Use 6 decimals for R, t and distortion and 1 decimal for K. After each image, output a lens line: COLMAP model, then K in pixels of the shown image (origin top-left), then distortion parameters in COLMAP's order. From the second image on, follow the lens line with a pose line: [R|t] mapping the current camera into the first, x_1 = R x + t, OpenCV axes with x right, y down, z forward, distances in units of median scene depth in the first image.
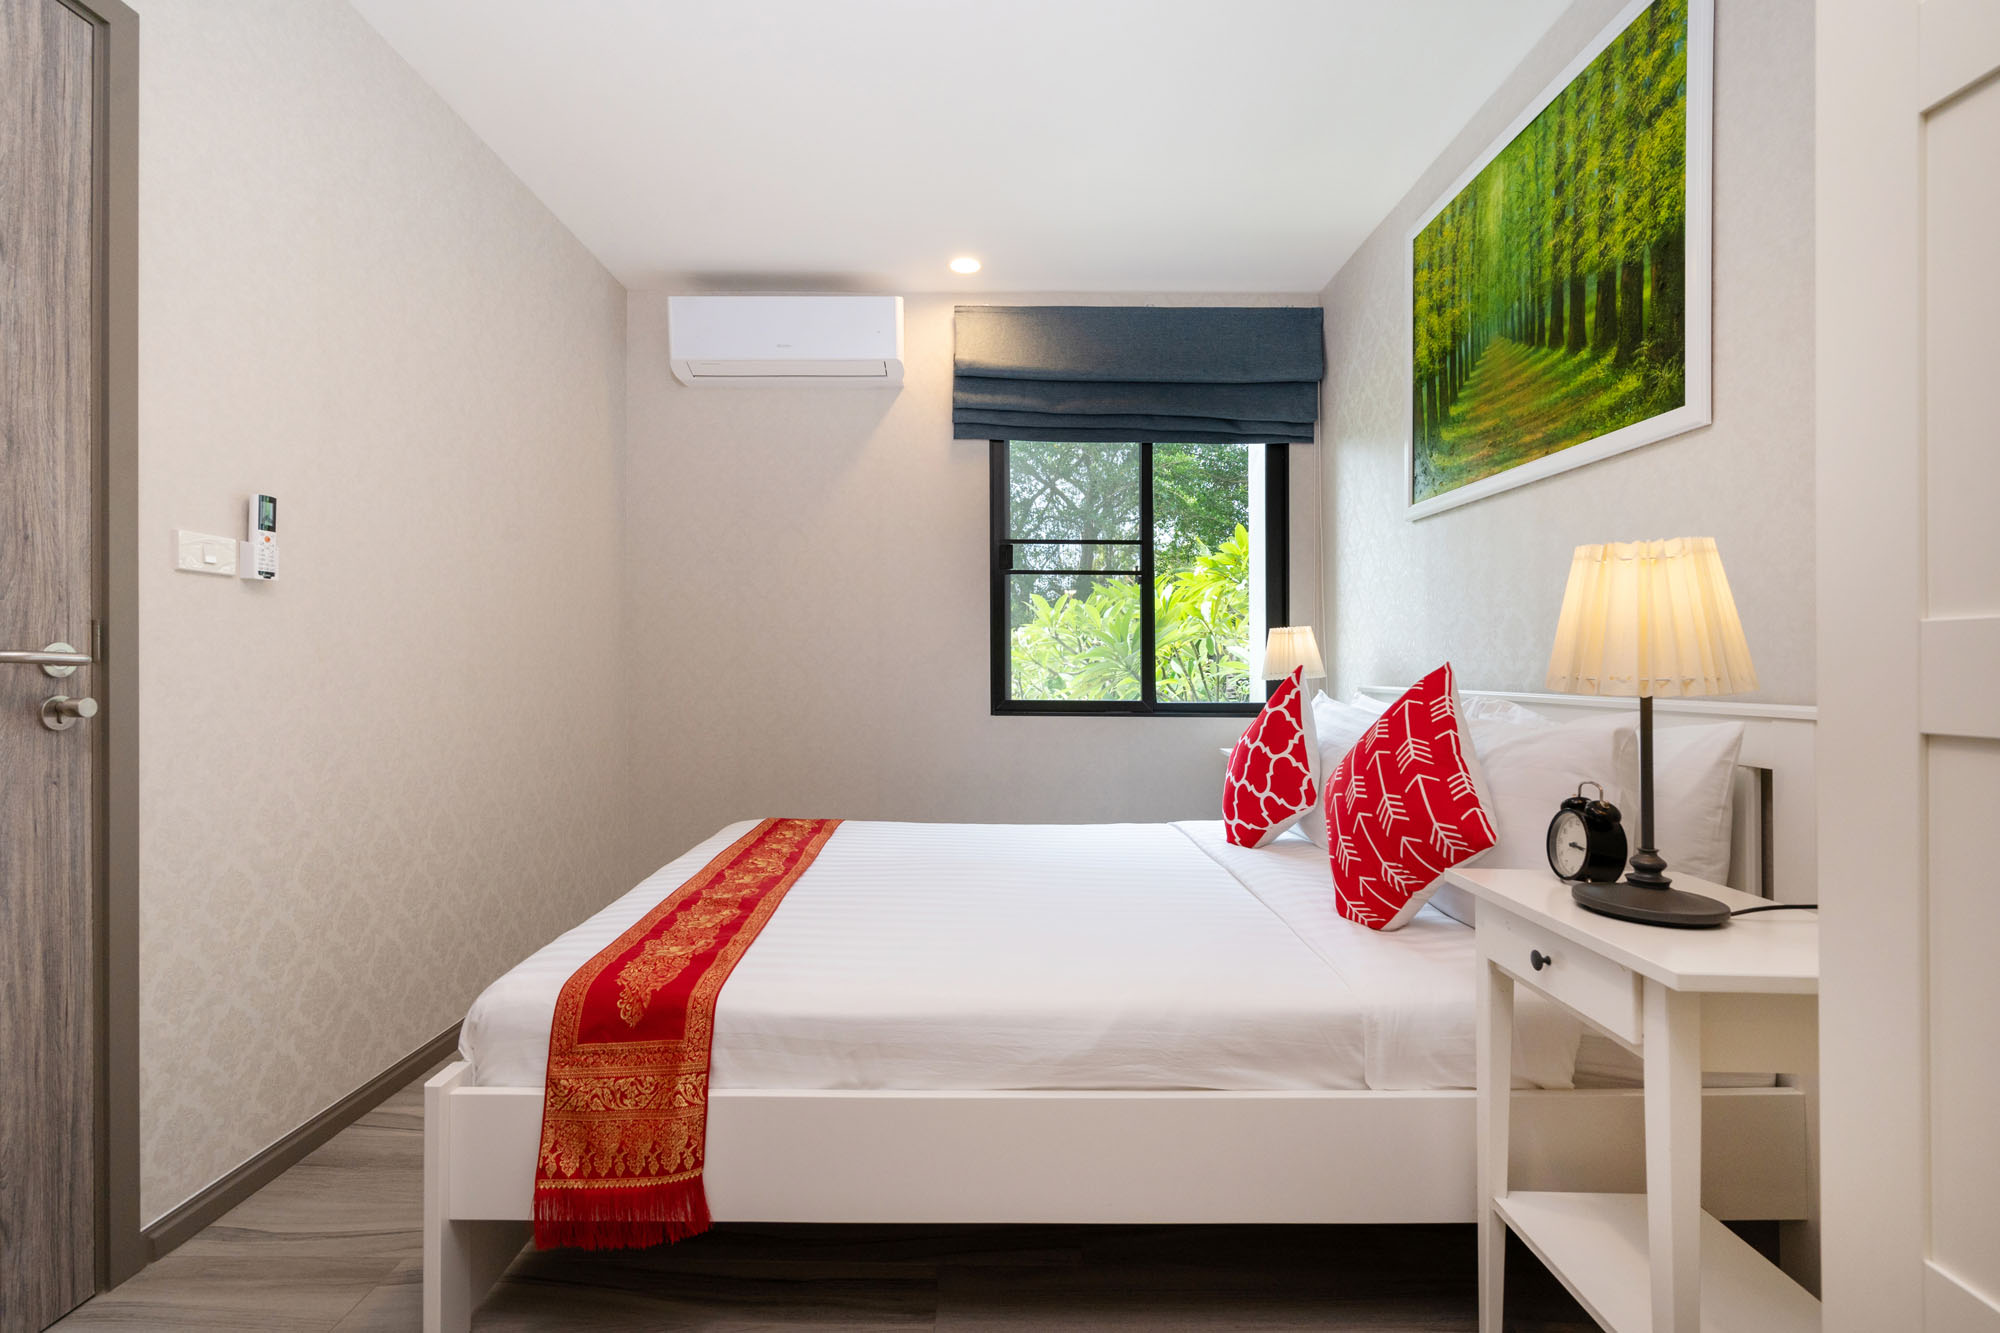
lens RADIAL K [[912.7, 0, 993.1], [0, 912.7, 658.6], [0, 0, 1]] dist [-0.000420, -0.000773]
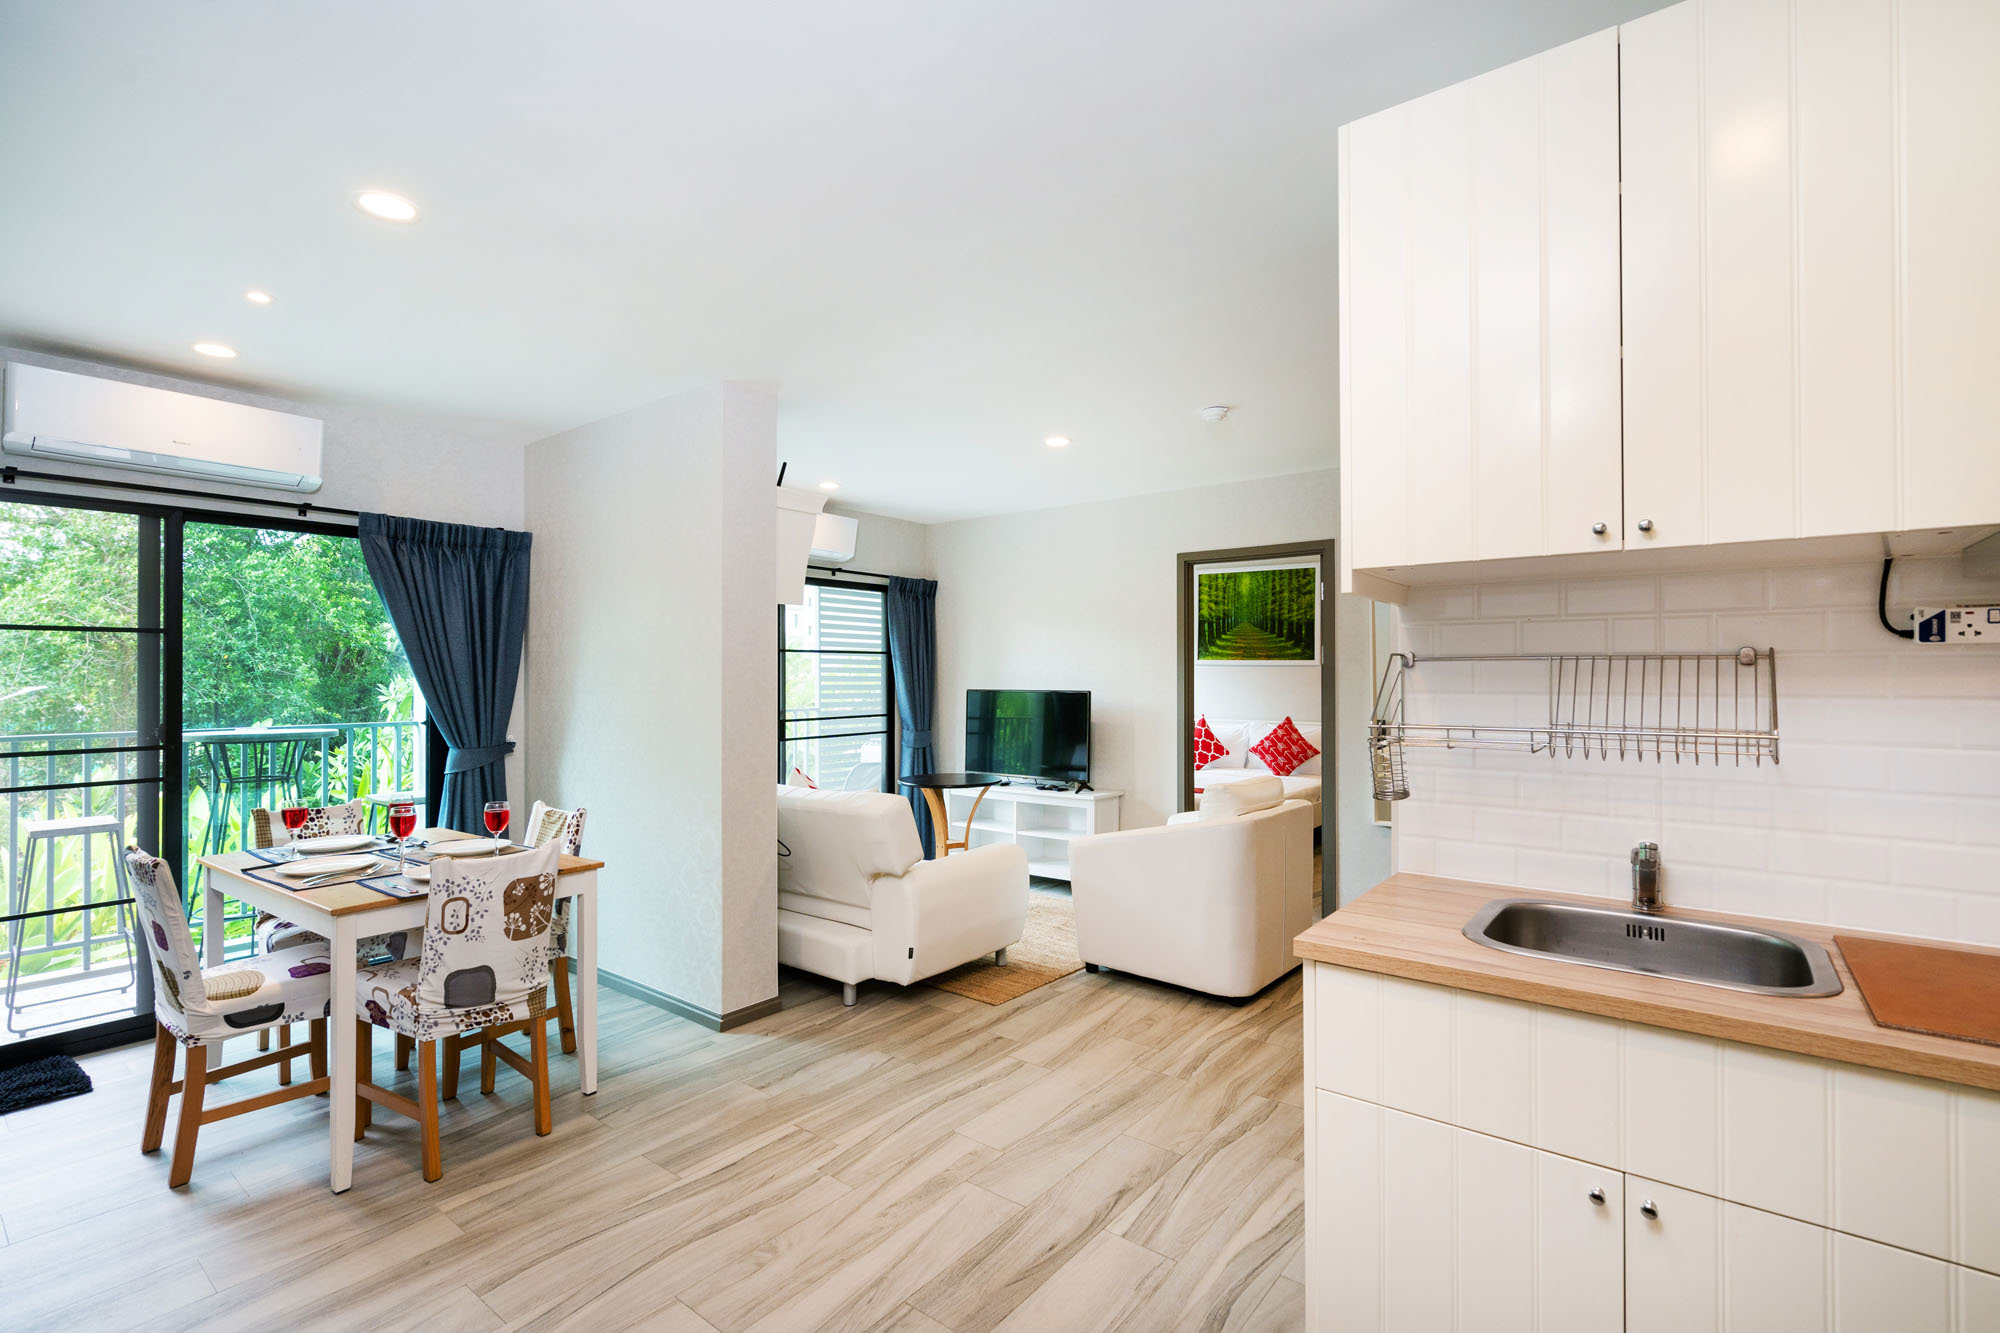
lens RADIAL K [[912.7, 0, 1001.3], [0, 912.7, 659.9], [0, 0, 1]] dist [-0.000420, -0.000773]
pose [[0.616551, 0.018102, 0.787107, -3.388900], [-0.008903, 0.999832, -0.016020, -0.160378], [-0.787264, 0.002869, 0.616609, -0.544623]]
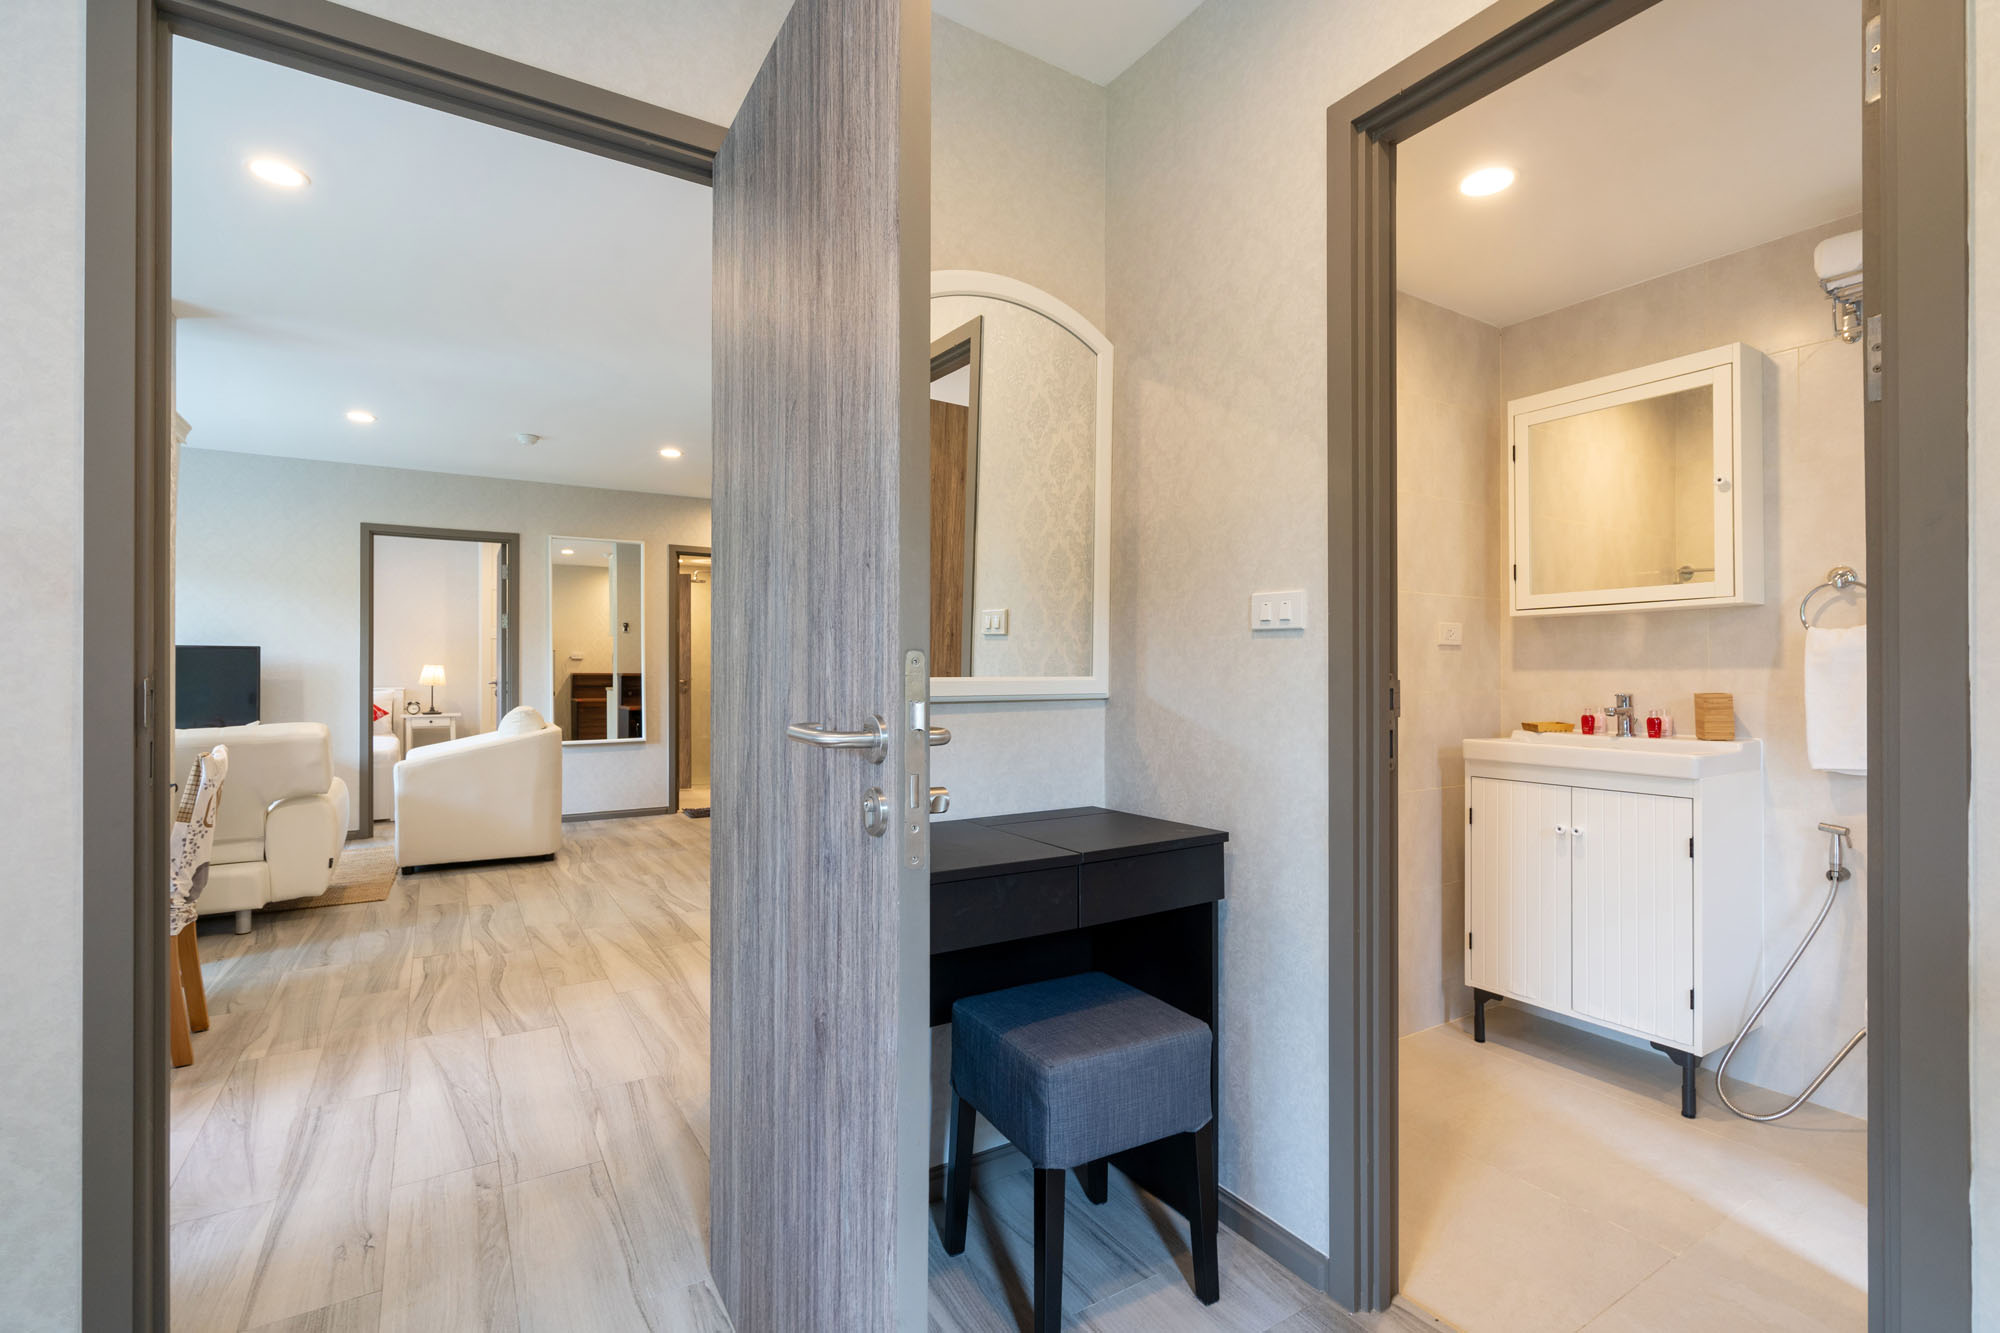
lens RADIAL K [[912.7, 0, 1012.6], [0, 912.7, 670.5], [0, 0, 1]] dist [-0.000420, -0.000773]
pose [[-0.527836, 0.005653, 0.849328, -4.593814], [-0.000976, 0.999973, -0.007263, -0.021434], [-0.849346, -0.004663, -0.527816, 0.503324]]
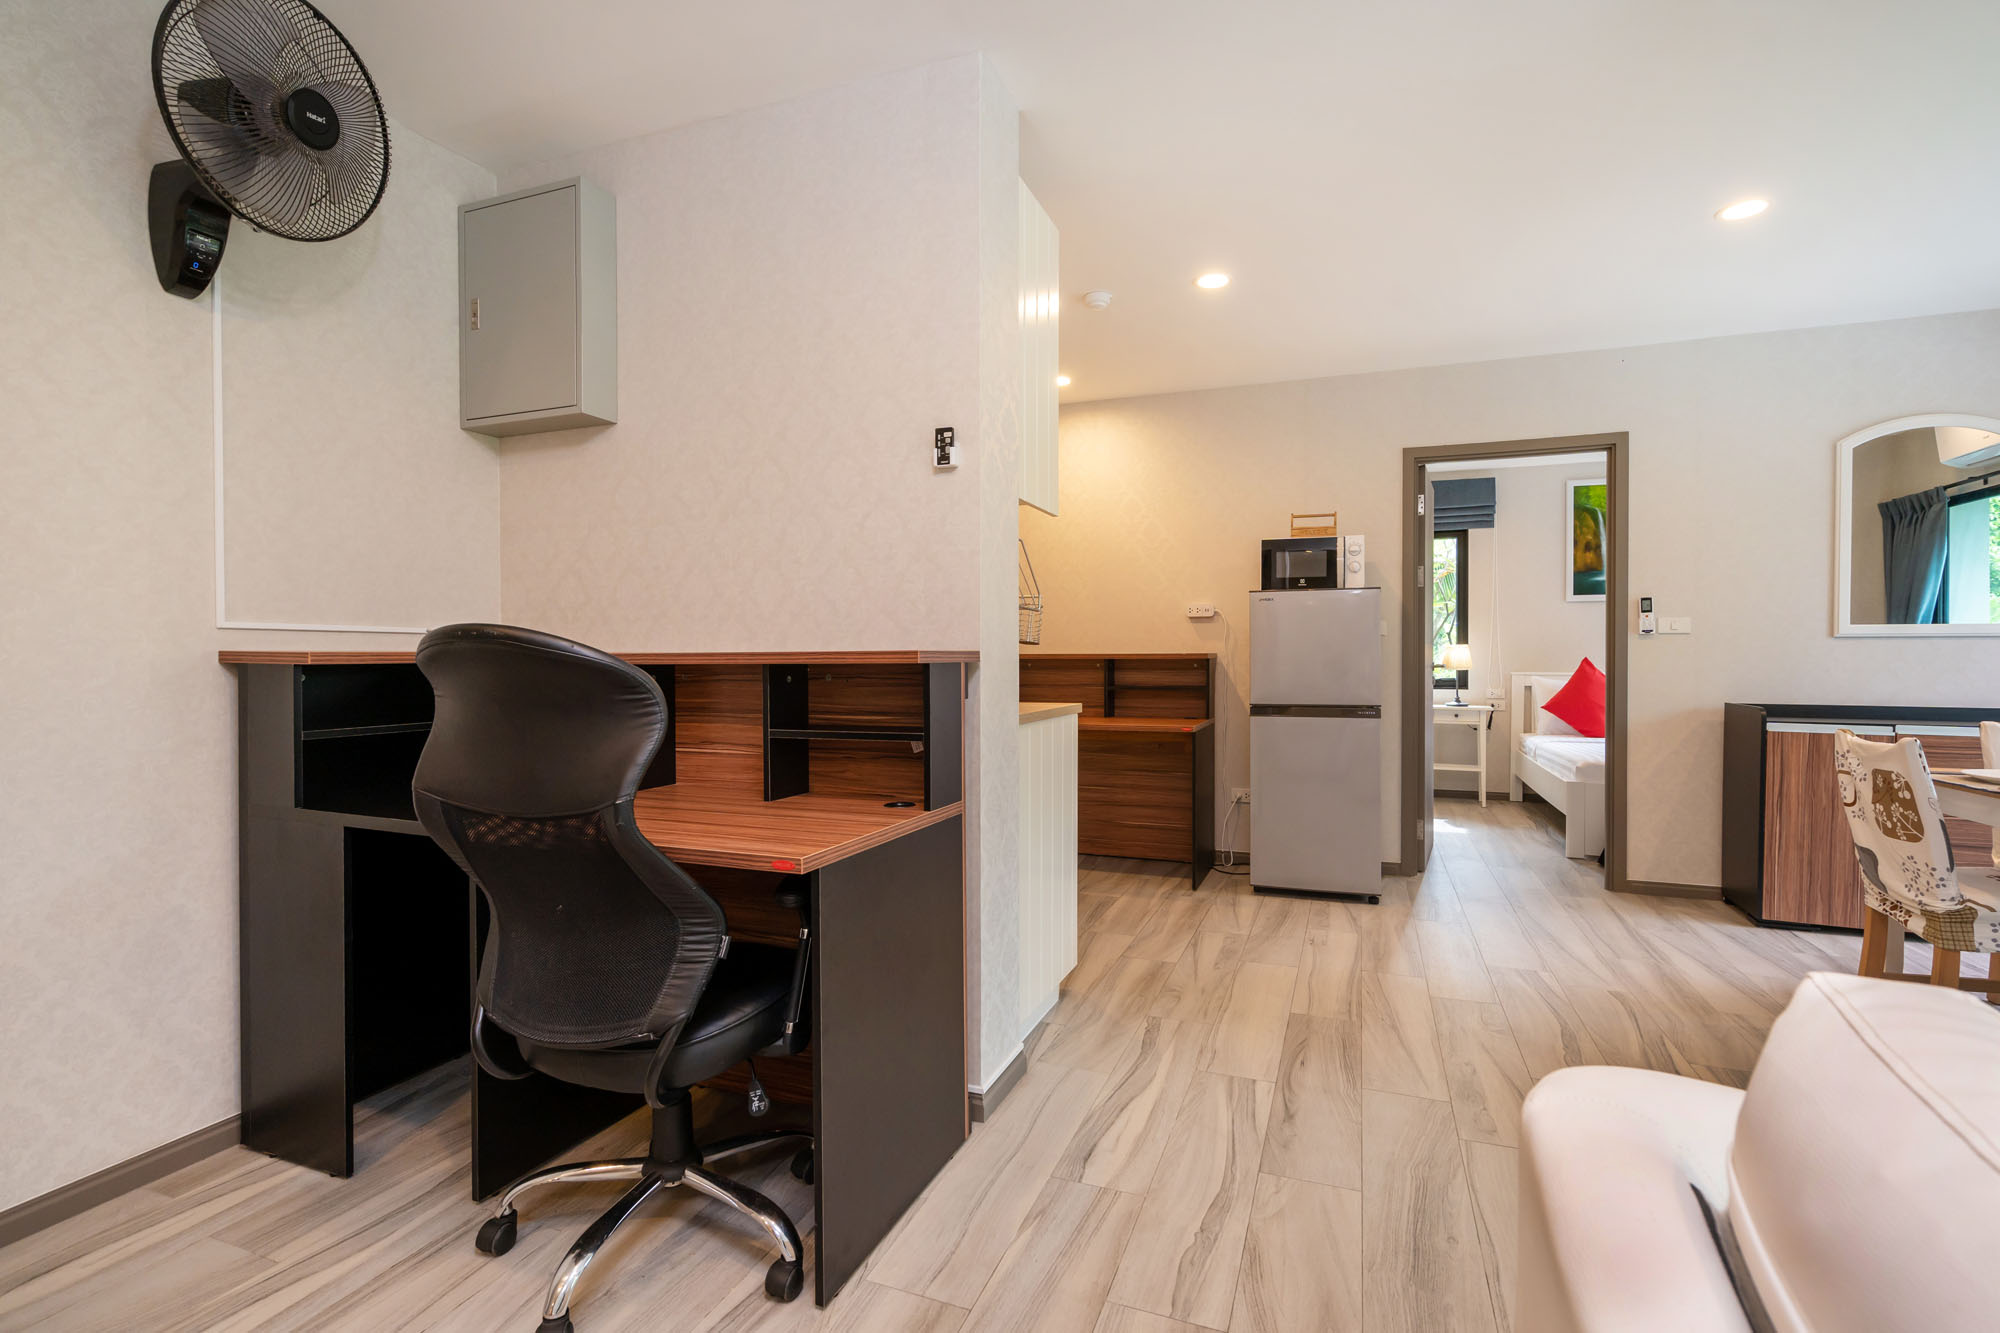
lens RADIAL K [[912.7, 0, 979.6], [0, 912.7, 666.7], [0, 0, 1]] dist [-0.000420, -0.000773]
pose [[-0.387616, 0.016497, -0.921673, -1.201281], [0.009225, 0.999859, 0.014016, -0.030129], [0.921775, -0.003070, -0.387713, 0.156157]]
